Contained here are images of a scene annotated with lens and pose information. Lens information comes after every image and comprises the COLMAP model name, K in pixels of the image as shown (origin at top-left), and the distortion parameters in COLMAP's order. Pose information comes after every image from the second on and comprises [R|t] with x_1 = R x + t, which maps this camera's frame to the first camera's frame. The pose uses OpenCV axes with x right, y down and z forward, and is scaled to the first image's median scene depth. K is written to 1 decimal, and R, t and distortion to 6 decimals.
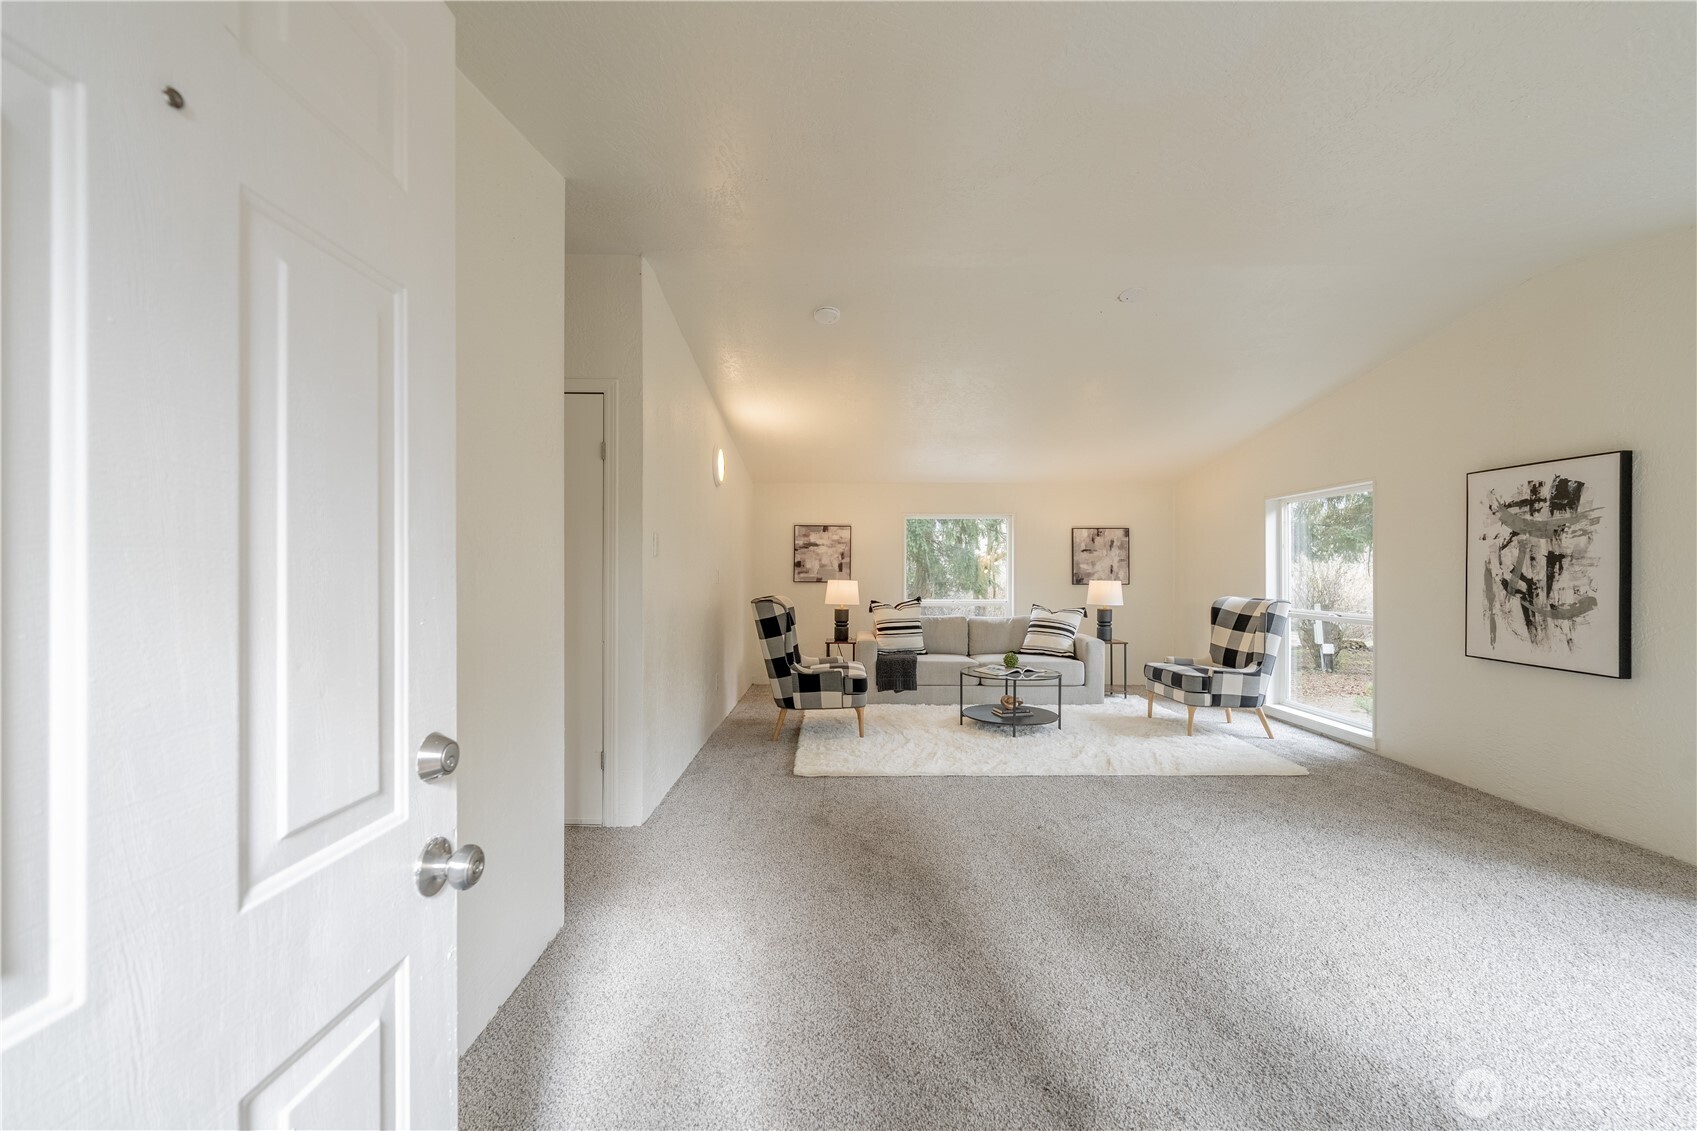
lens RADIAL K [[683.7, 0, 851.0], [0, 683.7, 568.7], [0, 0, 1]] dist [0.000873, -0.000100]
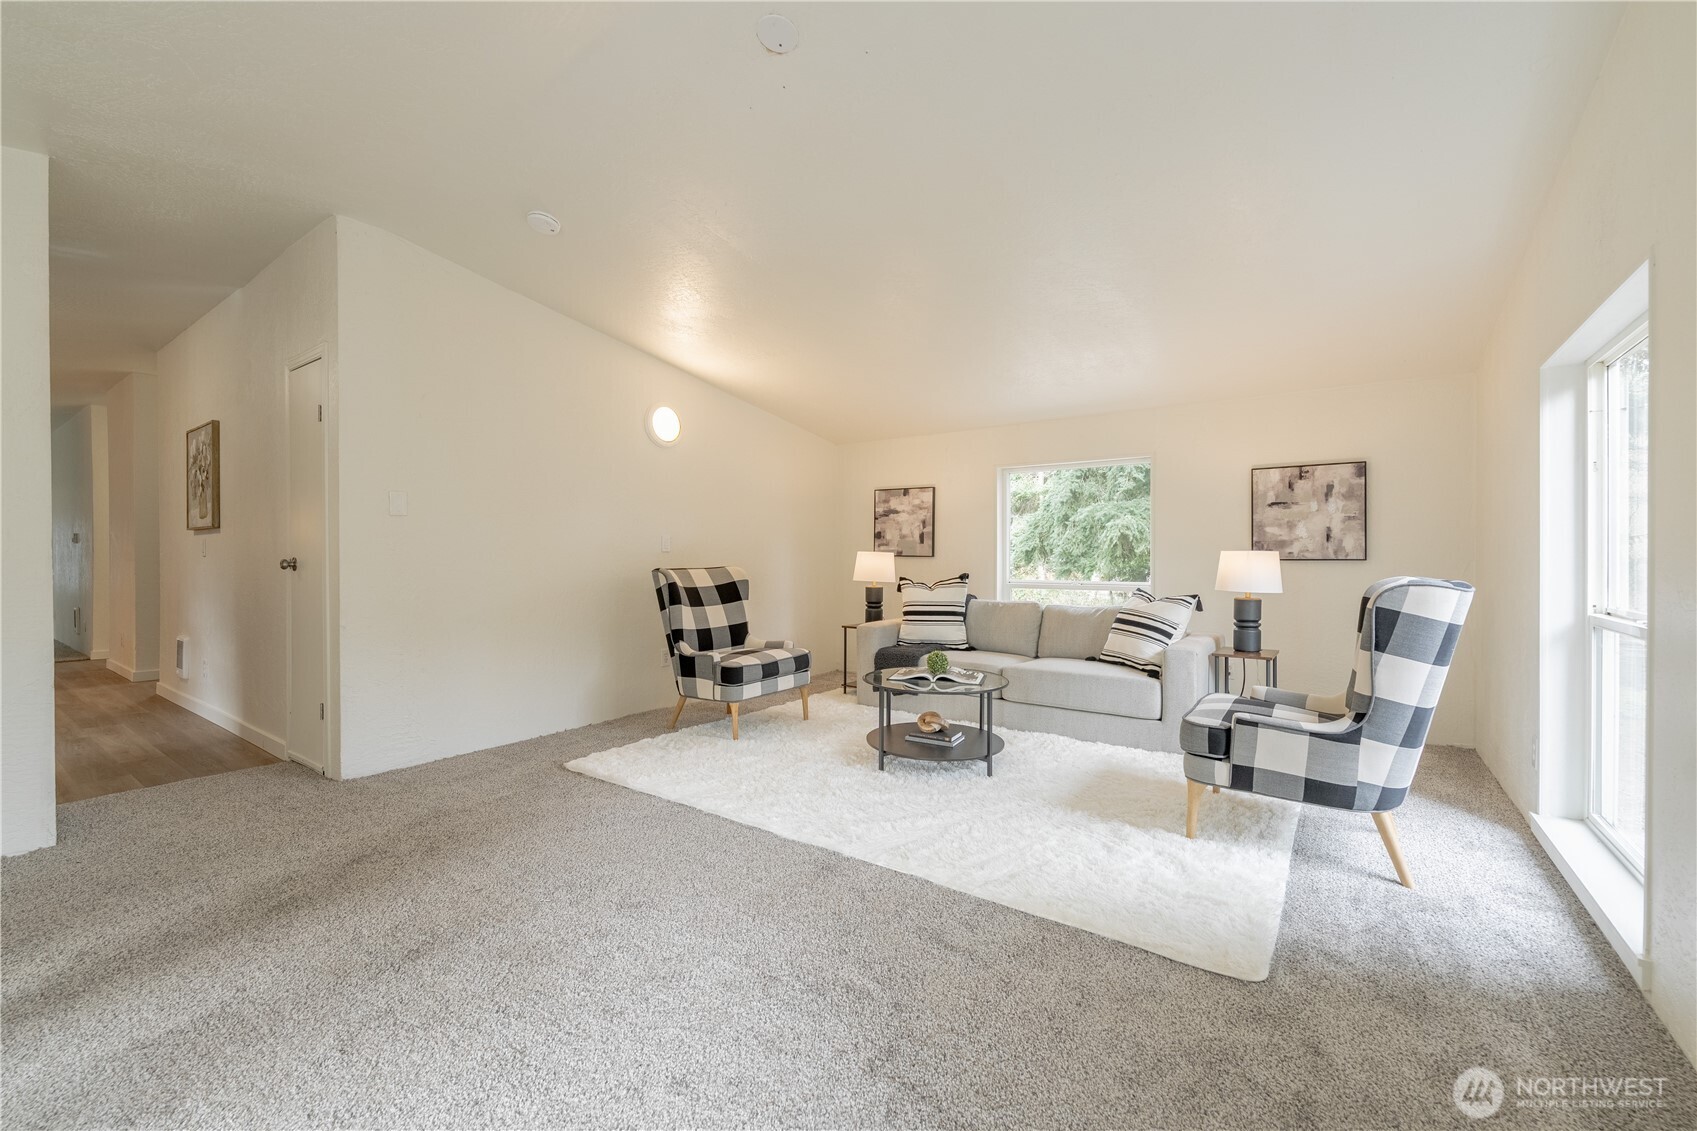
lens RADIAL K [[688.3, 0, 850.5], [0, 688.3, 561.6], [0, 0, 1]] dist [-0.001232, -0.000201]
pose [[0.805216, 0.003856, -0.592968, 0.405214], [0.000333, 0.999976, 0.006956, 0.020315], [0.592981, -0.005798, 0.805196, 0.285612]]
